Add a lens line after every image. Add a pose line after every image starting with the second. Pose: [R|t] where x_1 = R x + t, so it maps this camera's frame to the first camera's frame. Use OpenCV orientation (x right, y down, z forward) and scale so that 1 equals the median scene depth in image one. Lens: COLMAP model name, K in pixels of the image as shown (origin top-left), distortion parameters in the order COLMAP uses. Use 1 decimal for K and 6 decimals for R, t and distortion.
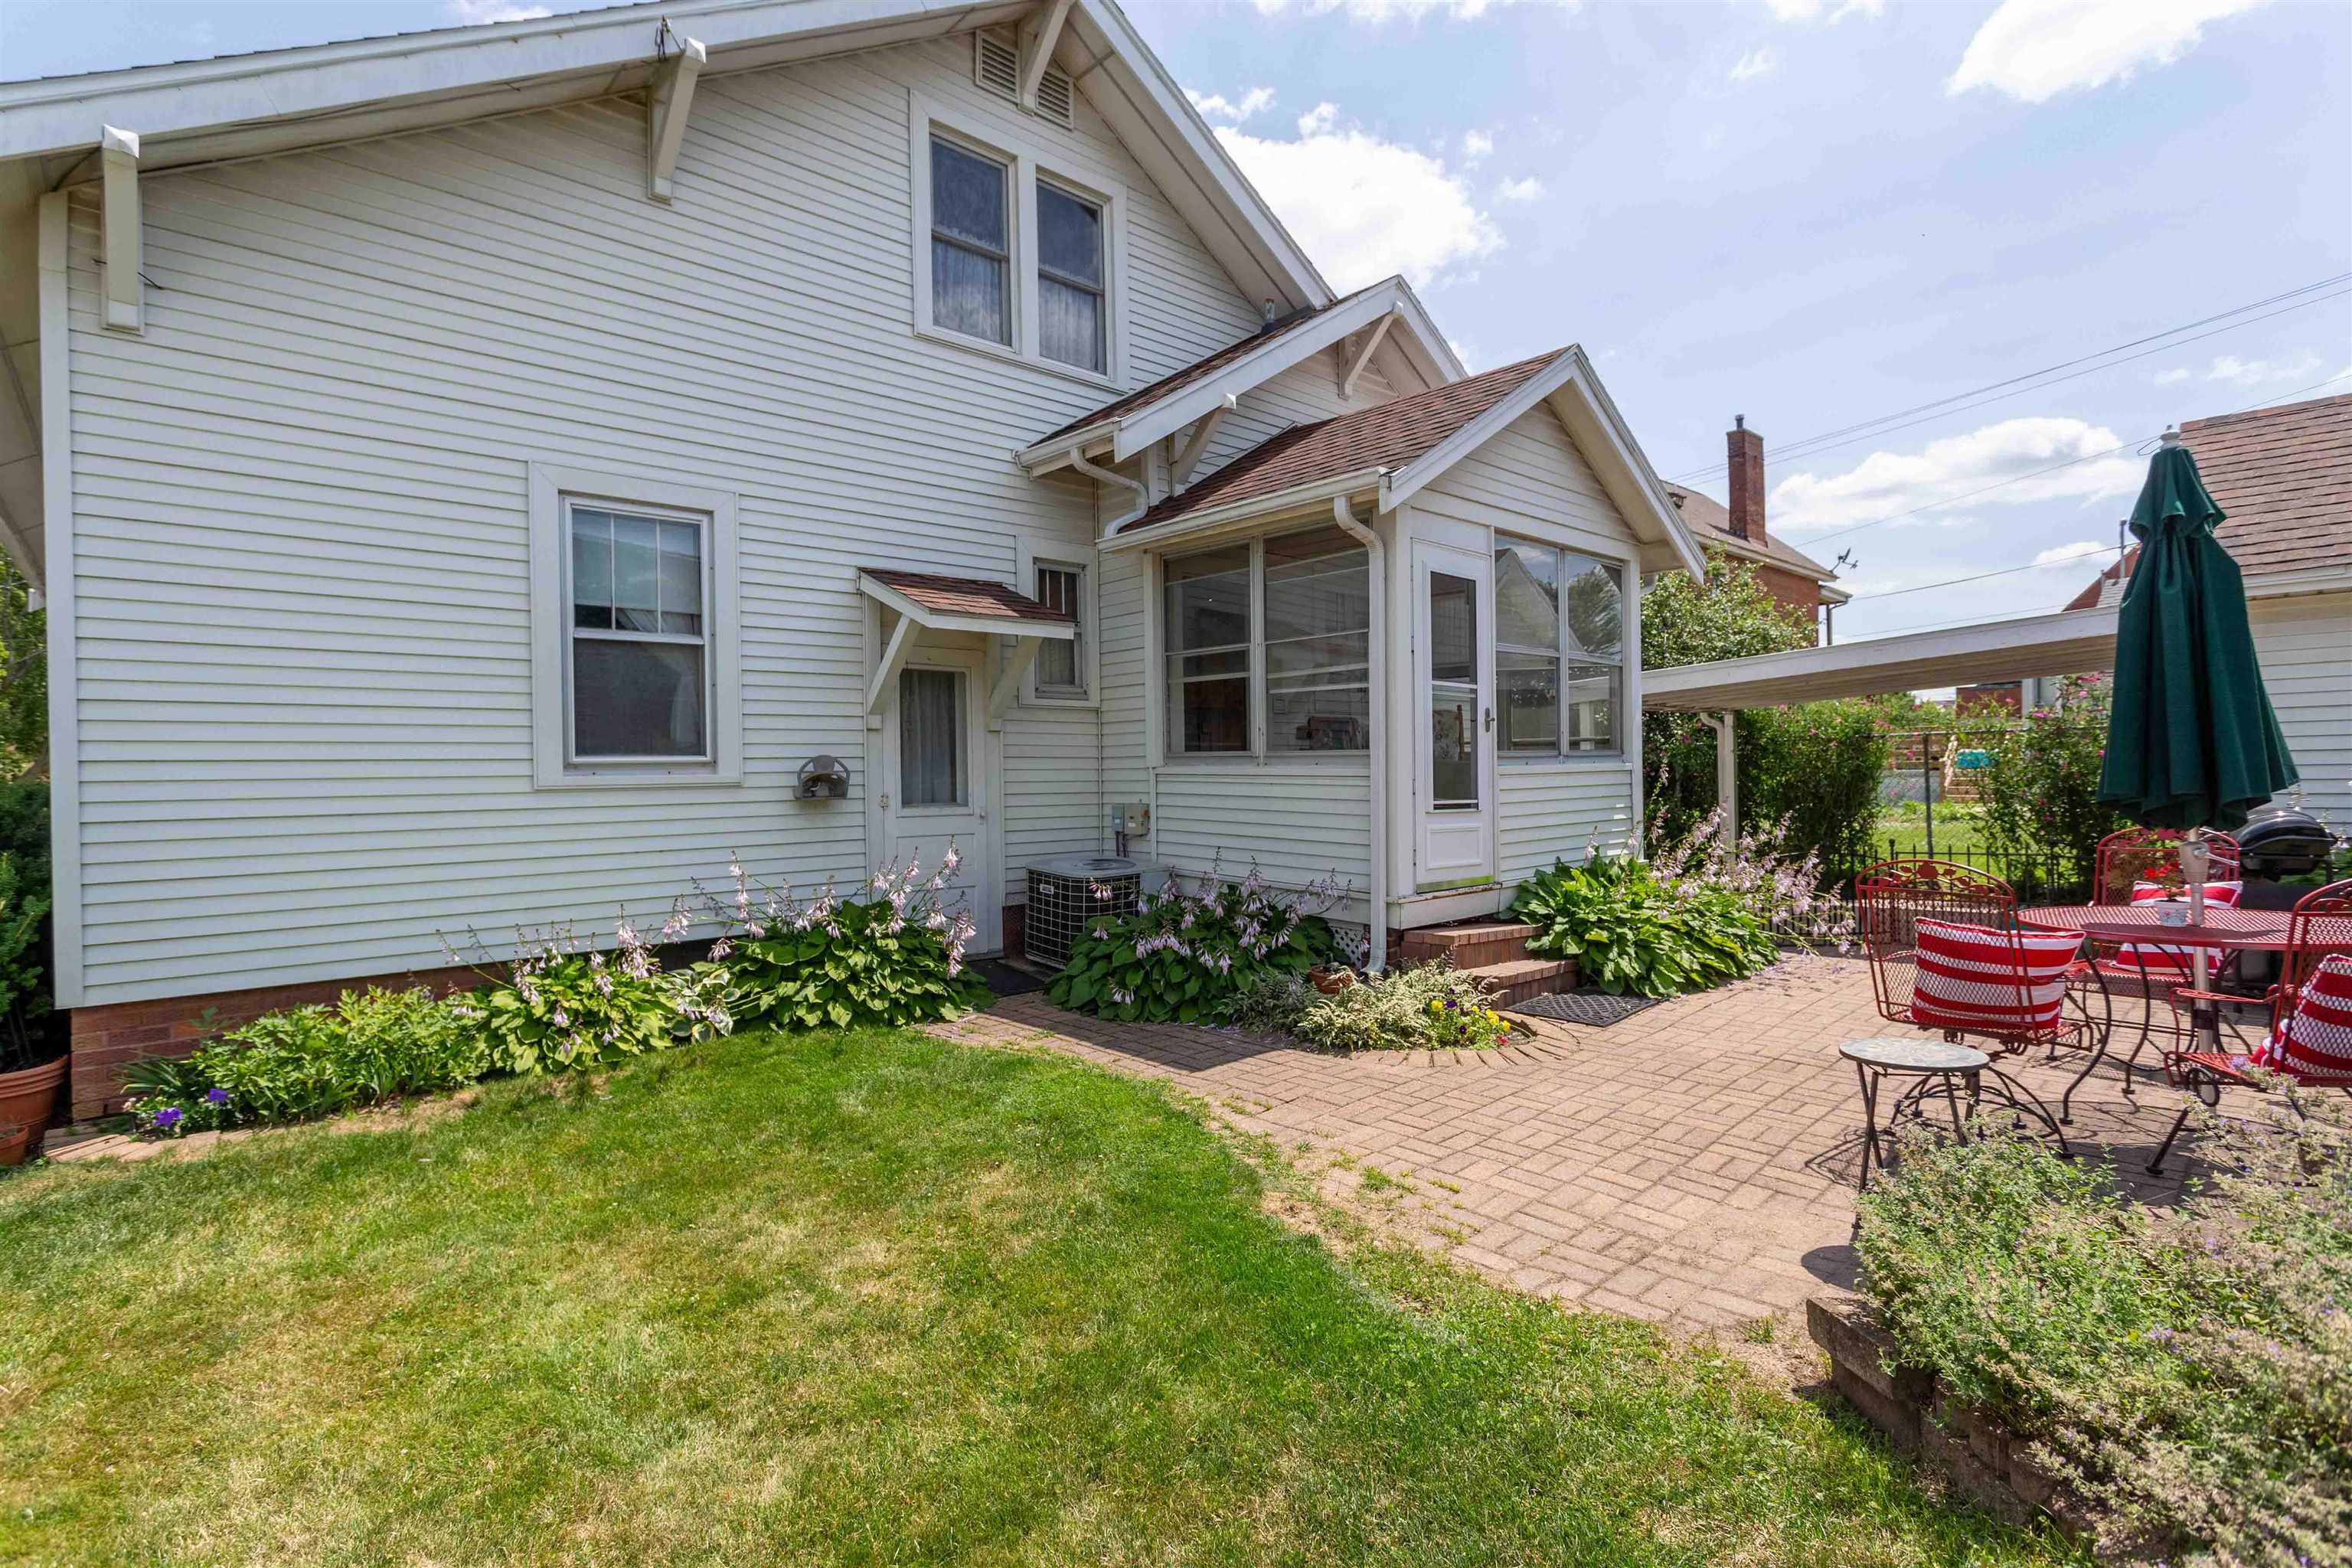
lens RADIAL K [[1120.1, 0, 1178.6], [0, 1120.1, 777.5], [0, 0, 1]] dist [-0.002101, 0.001668]
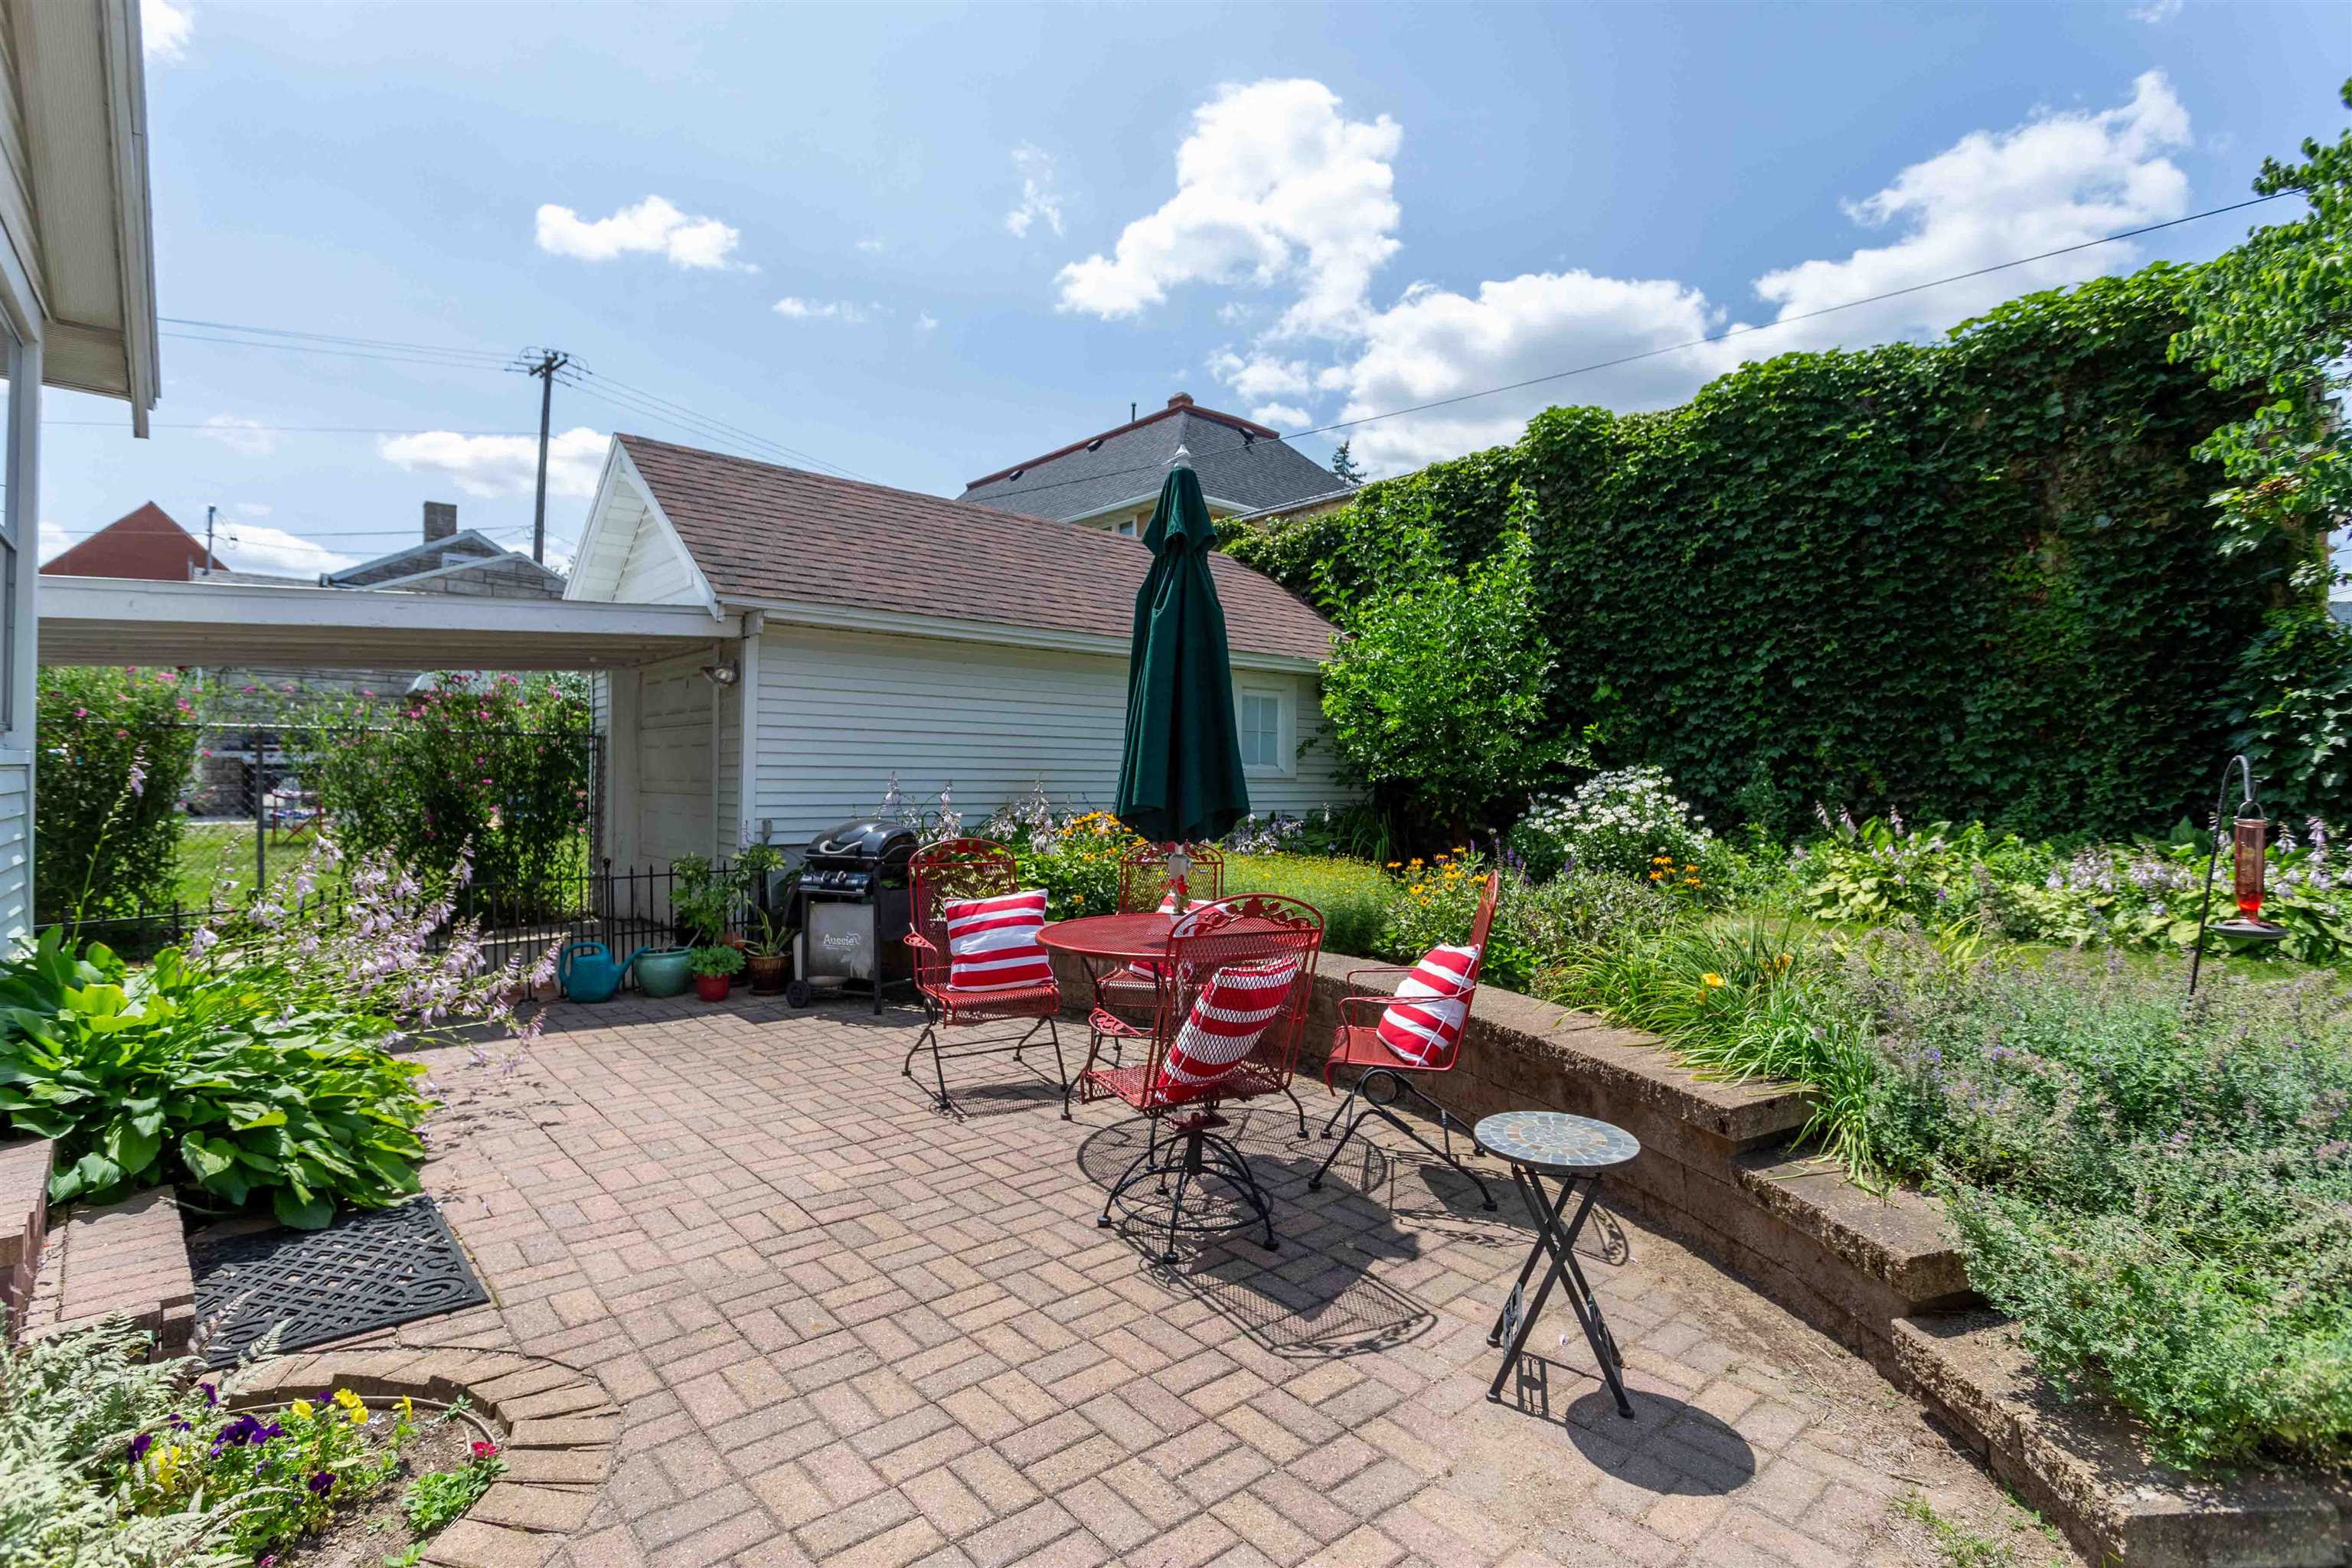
lens RADIAL K [[1120.1, 0, 1174.2], [0, 1120.1, 785.6], [0, 0, 1]] dist [-0.002101, 0.001668]
pose [[0.047049, 0.013307, 0.998804, -0.109093], [-0.012654, 0.999839, -0.012724, 0.006661], [-0.998812, -0.012040, 0.047210, 0.868824]]
